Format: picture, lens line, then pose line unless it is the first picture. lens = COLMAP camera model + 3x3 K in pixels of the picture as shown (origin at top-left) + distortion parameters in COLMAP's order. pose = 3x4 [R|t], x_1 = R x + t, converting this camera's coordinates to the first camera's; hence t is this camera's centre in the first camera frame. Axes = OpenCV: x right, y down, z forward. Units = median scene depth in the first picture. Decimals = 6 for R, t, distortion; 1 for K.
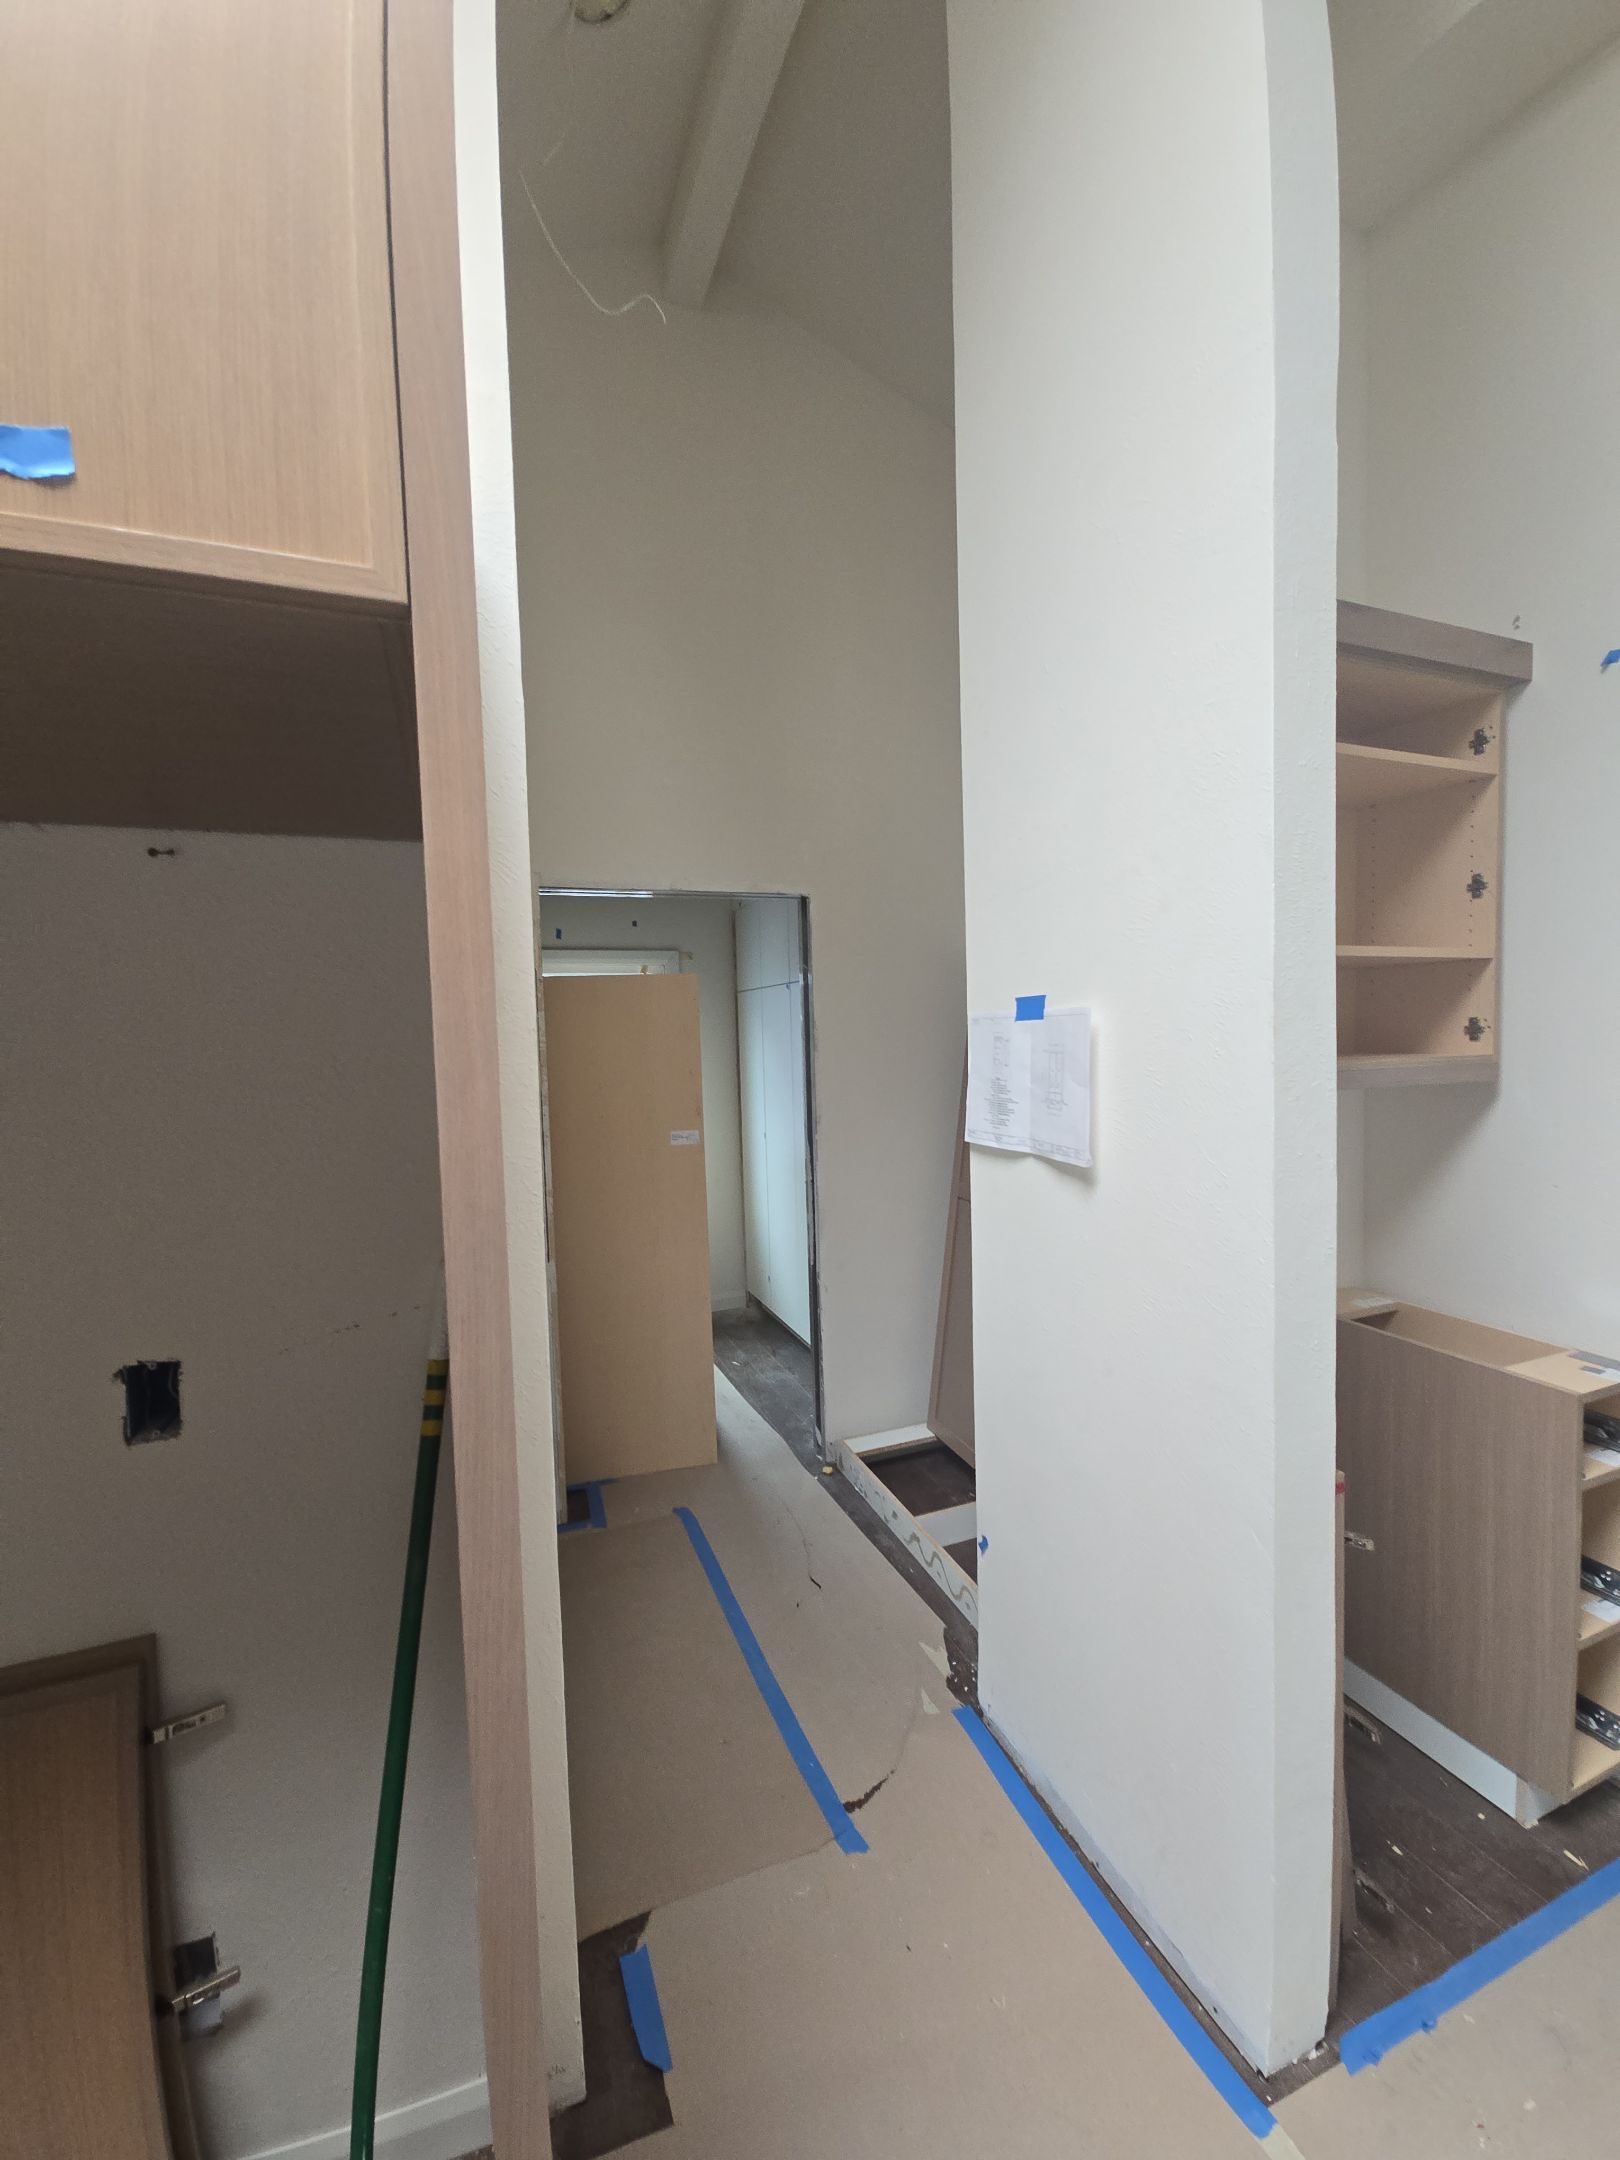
lens RADIAL K [[882.2, 0, 798.3], [0, 882.2, 1076.1], [0, 0, 1]] dist [0.003071, 0.000232]
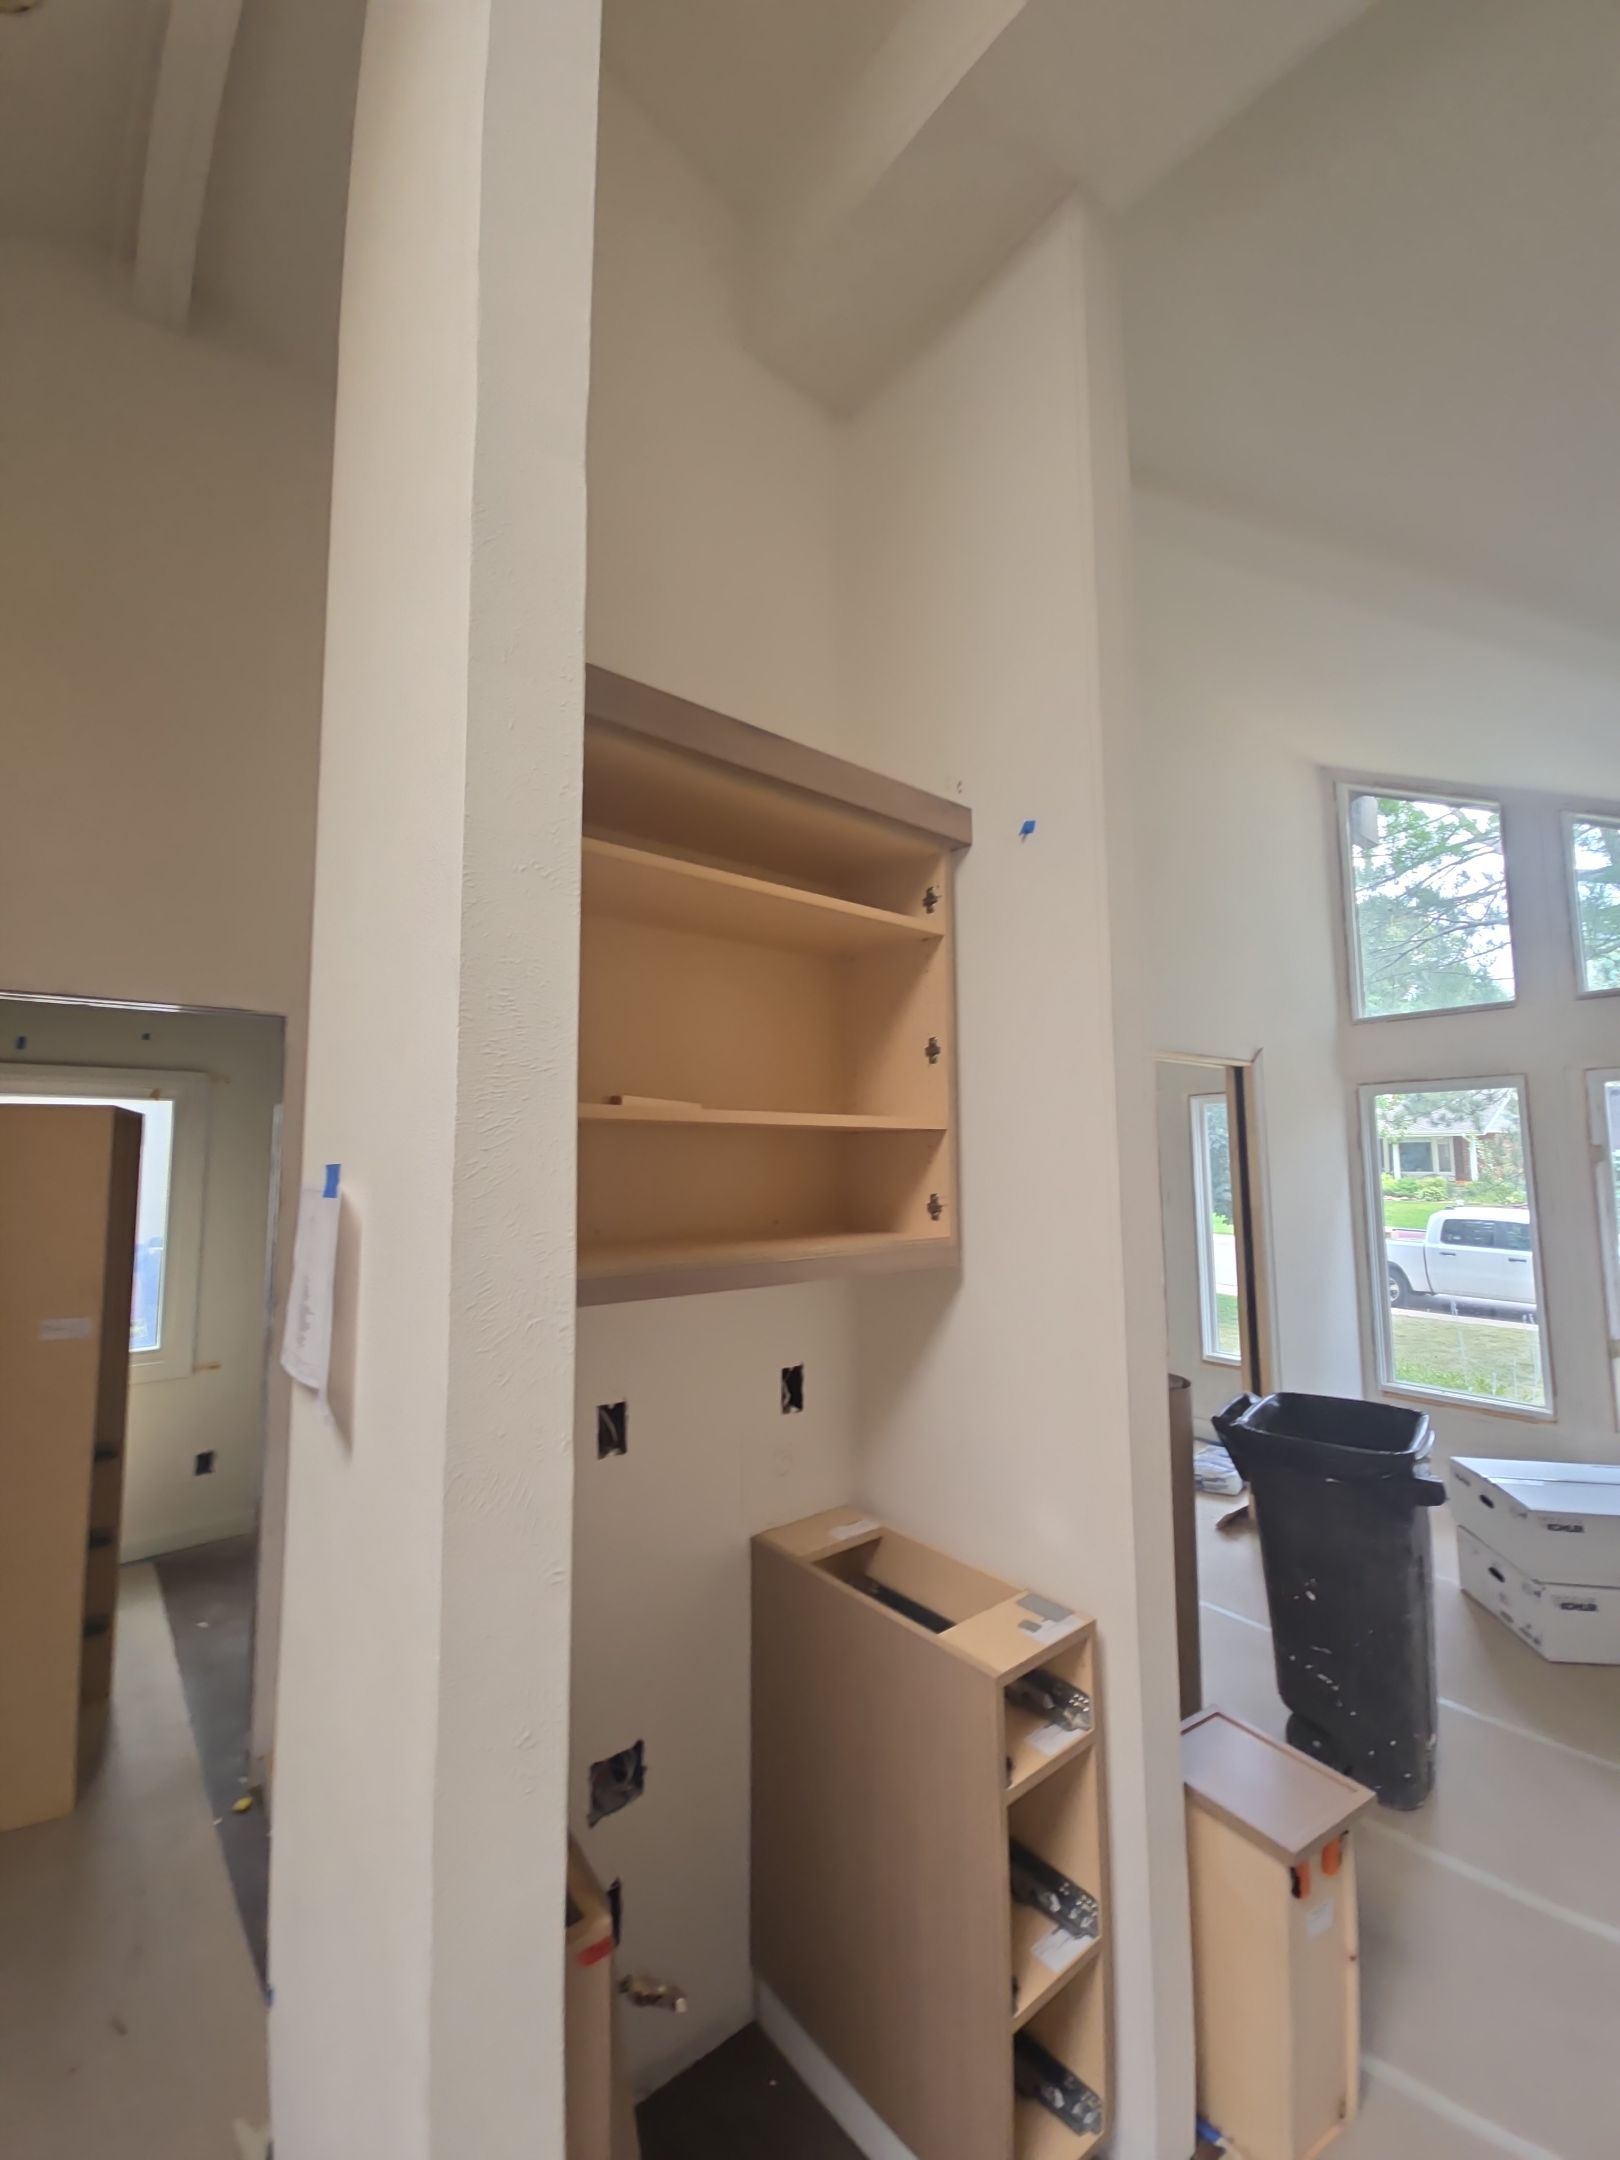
lens RADIAL K [[878.7, 0, 805.8], [0, 878.7, 1077.0], [0, 0, 1]] dist [-0.000179, 0.000287]
pose [[0.953748, 0.053697, 0.295772, 0.375895], [-0.007917, 0.988062, -0.153854, -0.046178], [-0.300503, 0.144396, 0.942787, 0.182123]]
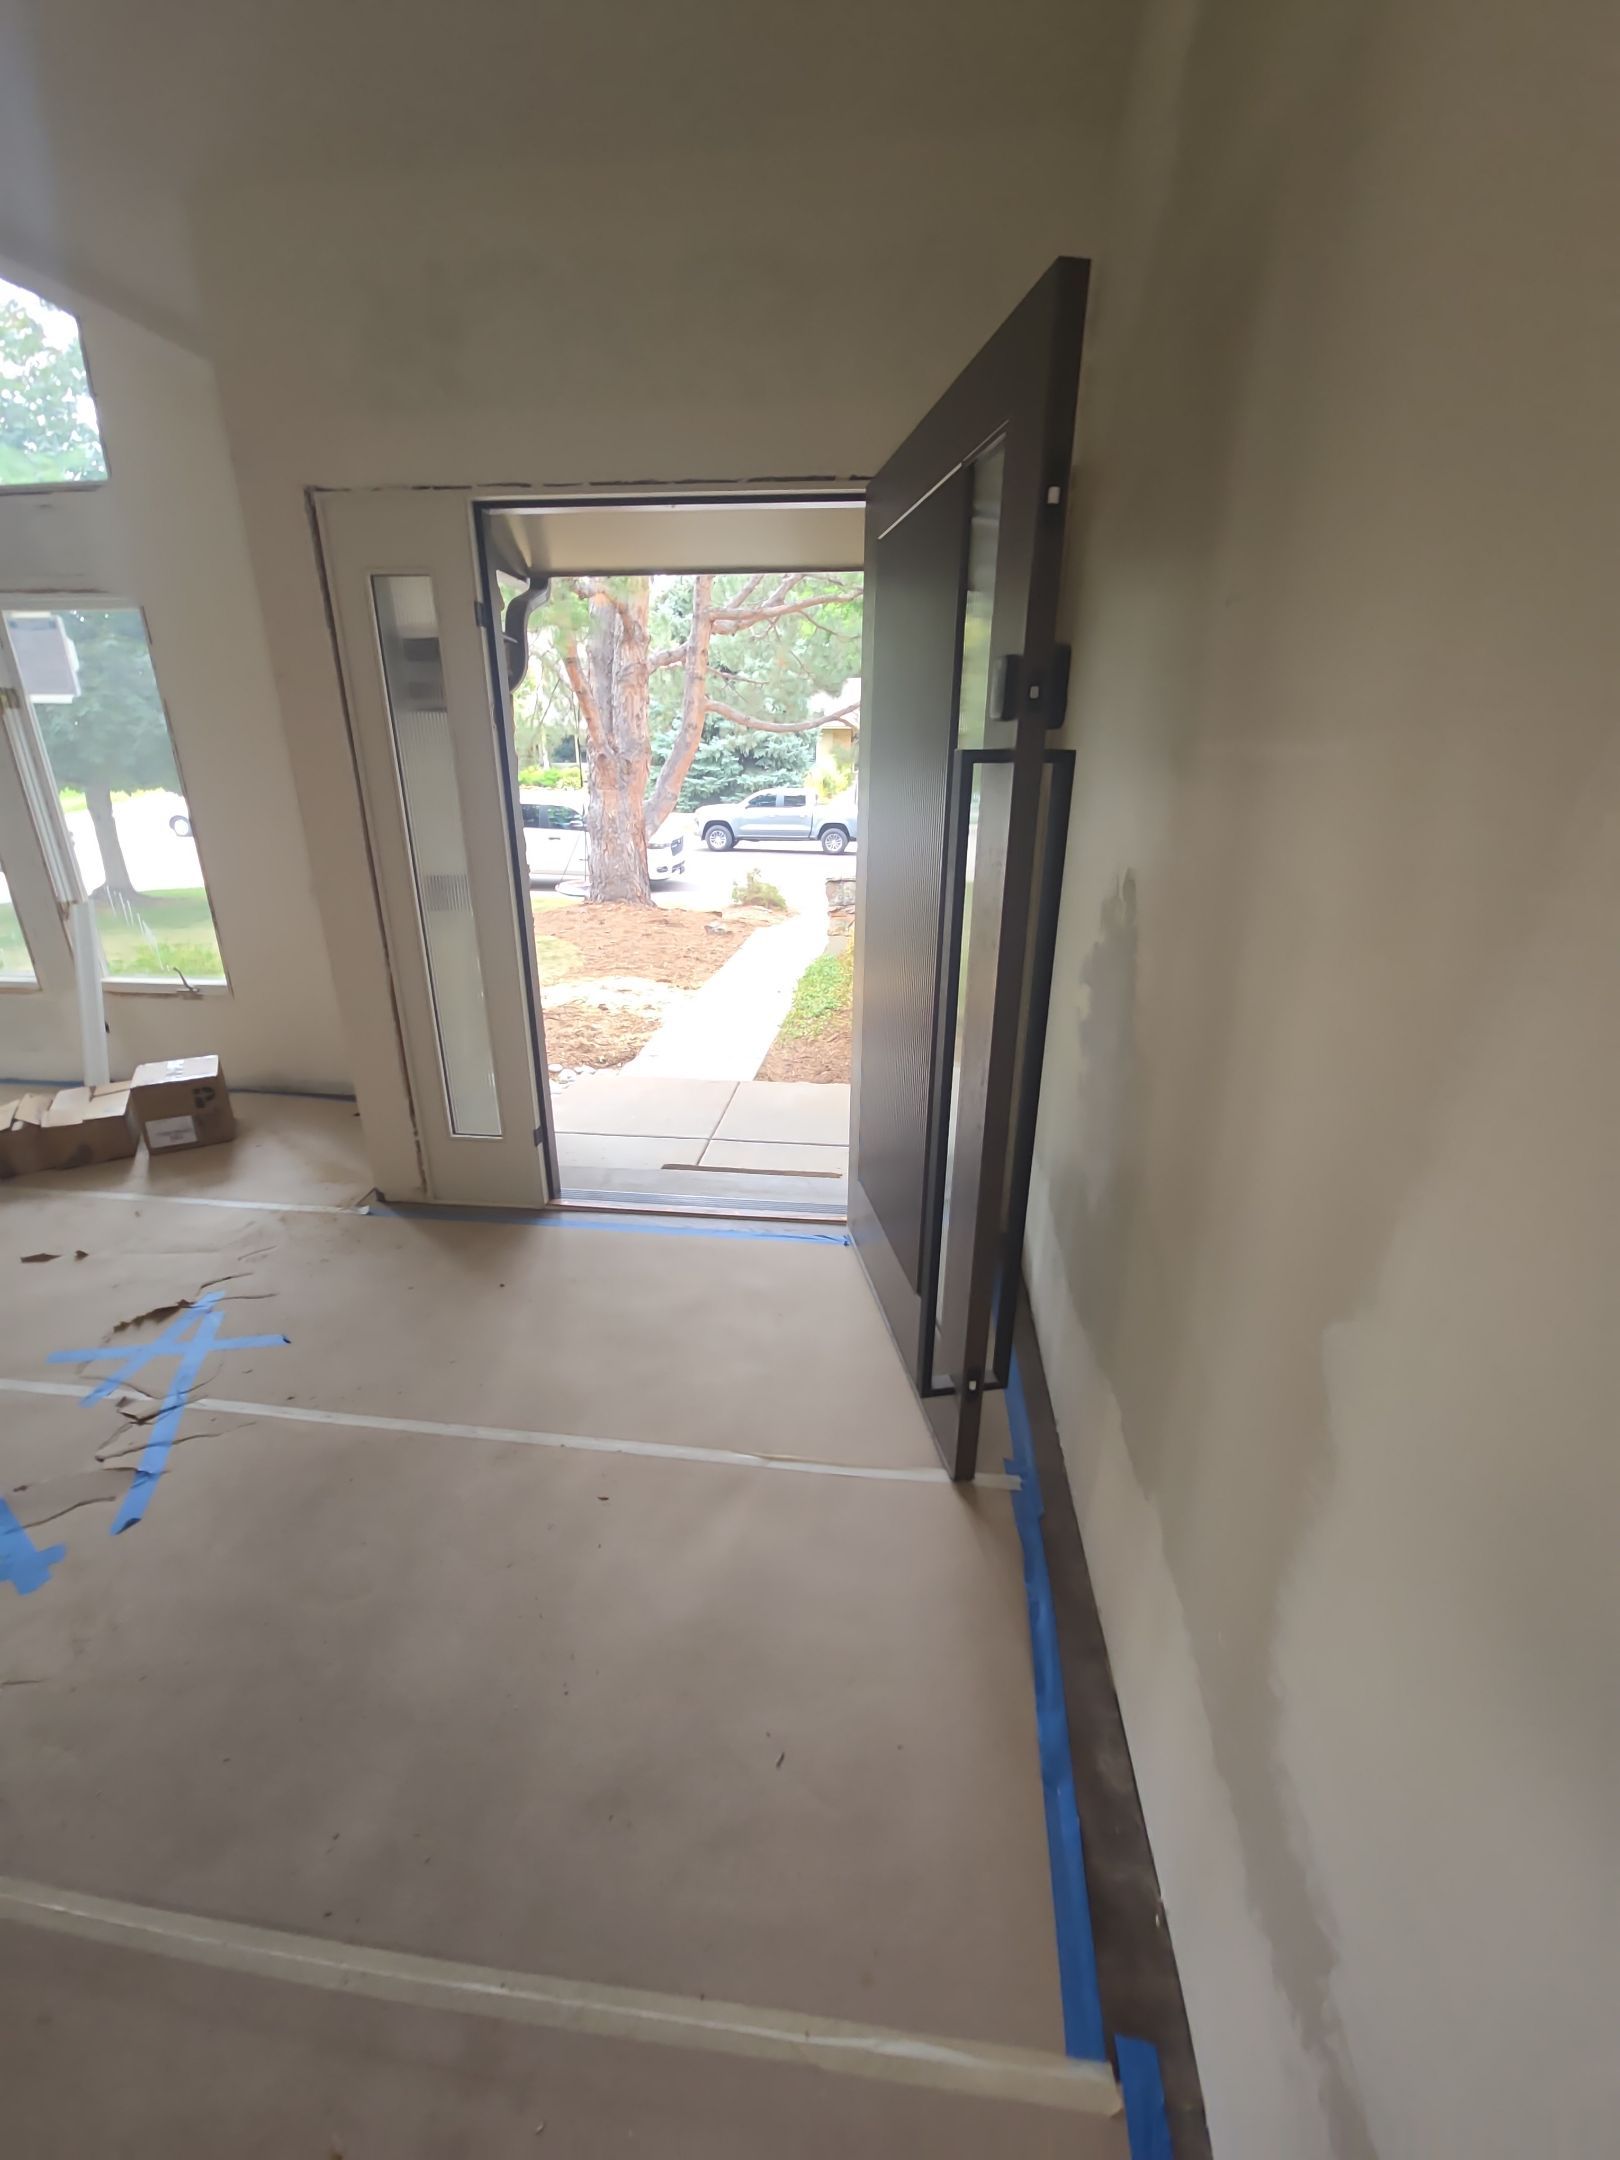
lens RADIAL K [[874.1, 0, 808.1], [0, 874.1, 1077.3], [0, 0, 1]] dist [0.001101, 0.000253]
pose [[0.454424, -0.276813, 0.846684, 1.734153], [0.026204, 0.954234, 0.297911, 0.056297], [-0.890400, -0.113192, 0.440880, -0.811504]]
